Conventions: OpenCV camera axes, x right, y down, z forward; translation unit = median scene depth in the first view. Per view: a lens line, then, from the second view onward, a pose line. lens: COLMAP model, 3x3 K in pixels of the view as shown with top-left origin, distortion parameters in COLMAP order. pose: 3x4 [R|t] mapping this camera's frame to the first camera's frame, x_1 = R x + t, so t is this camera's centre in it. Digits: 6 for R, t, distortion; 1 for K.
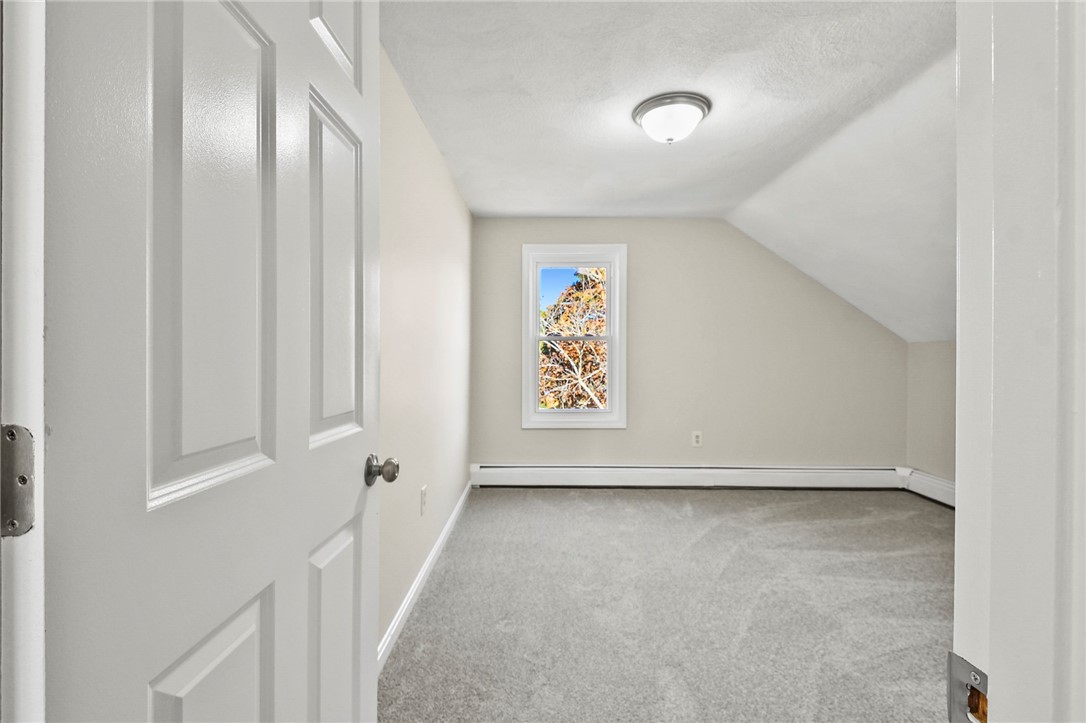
lens RADIAL K [[474.1, 0, 539.4], [0, 474.1, 356.7], [0, 0, 1]] dist [0.037129, -0.024513]
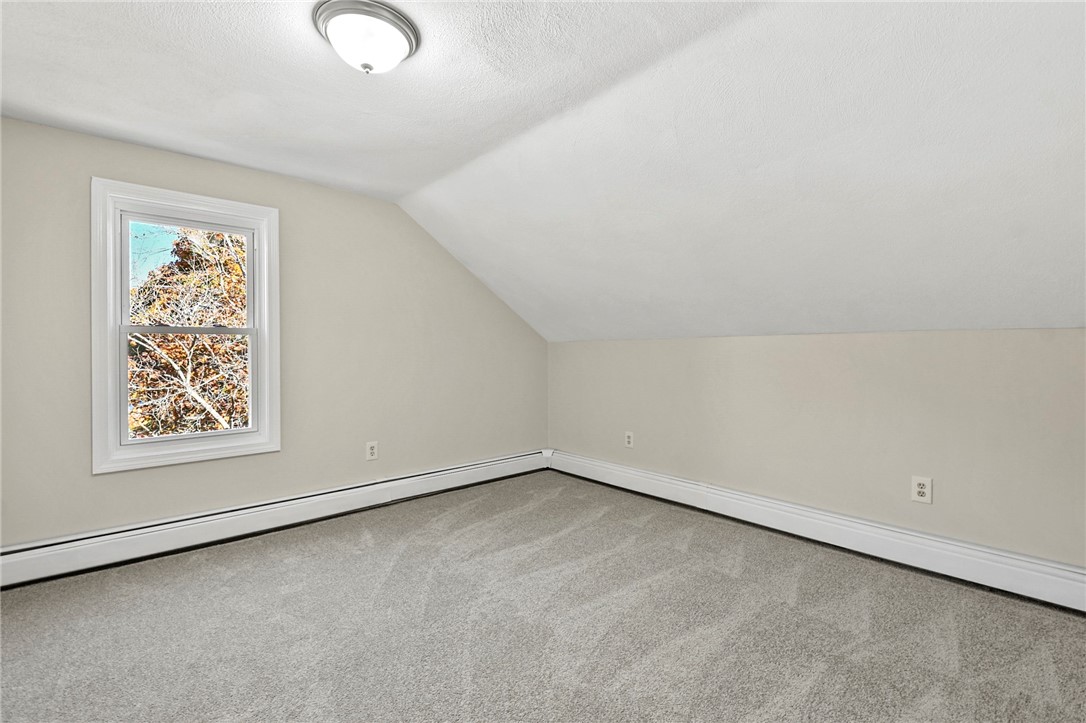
lens RADIAL K [[474.1, 0, 539.4], [0, 474.1, 356.7], [0, 0, 1]] dist [0.037129, -0.024513]
pose [[0.746821, -0.012002, 0.664917, -0.019848], [0.010141, 0.999926, 0.006660, -0.002355], [-0.664948, 0.001769, 0.746887, 0.177503]]
